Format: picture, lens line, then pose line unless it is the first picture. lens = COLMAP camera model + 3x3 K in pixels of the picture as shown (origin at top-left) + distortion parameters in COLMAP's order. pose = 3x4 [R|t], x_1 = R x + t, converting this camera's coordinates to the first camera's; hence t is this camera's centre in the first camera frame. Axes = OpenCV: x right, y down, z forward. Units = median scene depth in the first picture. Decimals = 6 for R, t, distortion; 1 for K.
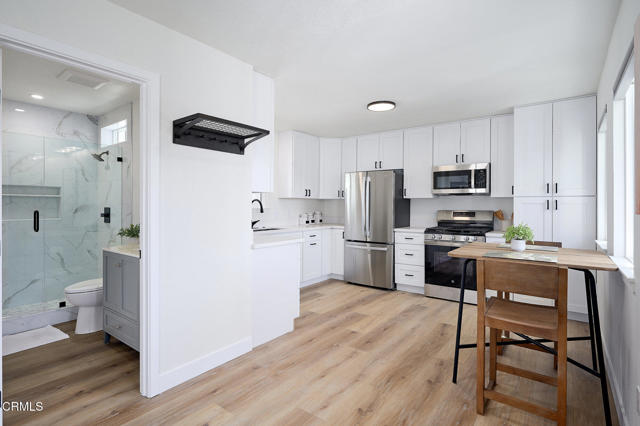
lens RADIAL K [[322.3, 0, 325.6], [0, 322.3, 208.5], [0, 0, 1]] dist [0.003943, 0.000785]
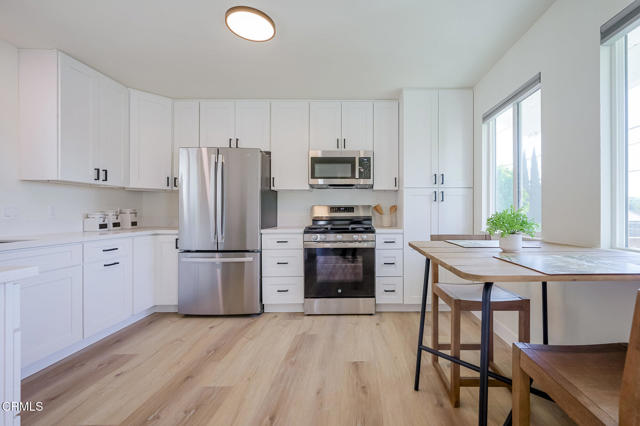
lens RADIAL K [[257.0, 0, 352.3], [0, 257.0, 211.9], [0, 0, 1]] dist [-0.002404, -0.000140]
pose [[0.794015, -0.004489, 0.607882, 0.024584], [0.009876, 0.999936, -0.005516, 0.027426], [-0.607818, 0.010383, 0.794009, 0.415159]]
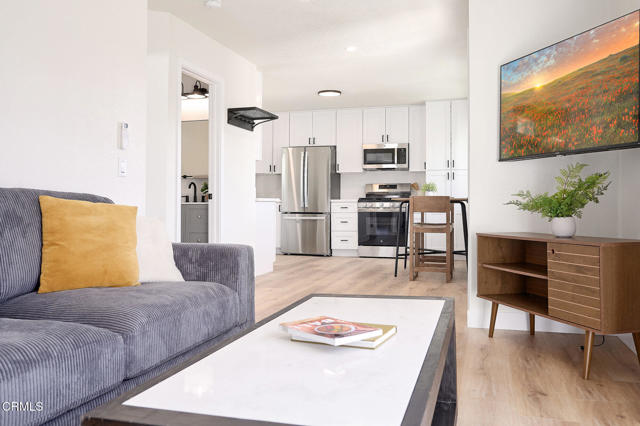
lens RADIAL K [[507.7, 0, 321.2], [0, 507.7, 209.0], [0, 0, 1]] dist [-0.005178, 0.000575]
pose [[0.944247, -0.007209, 0.329158, -0.387028], [0.005058, 0.999960, 0.007389, 0.081467], [-0.329198, -0.005312, 0.944246, -0.625663]]
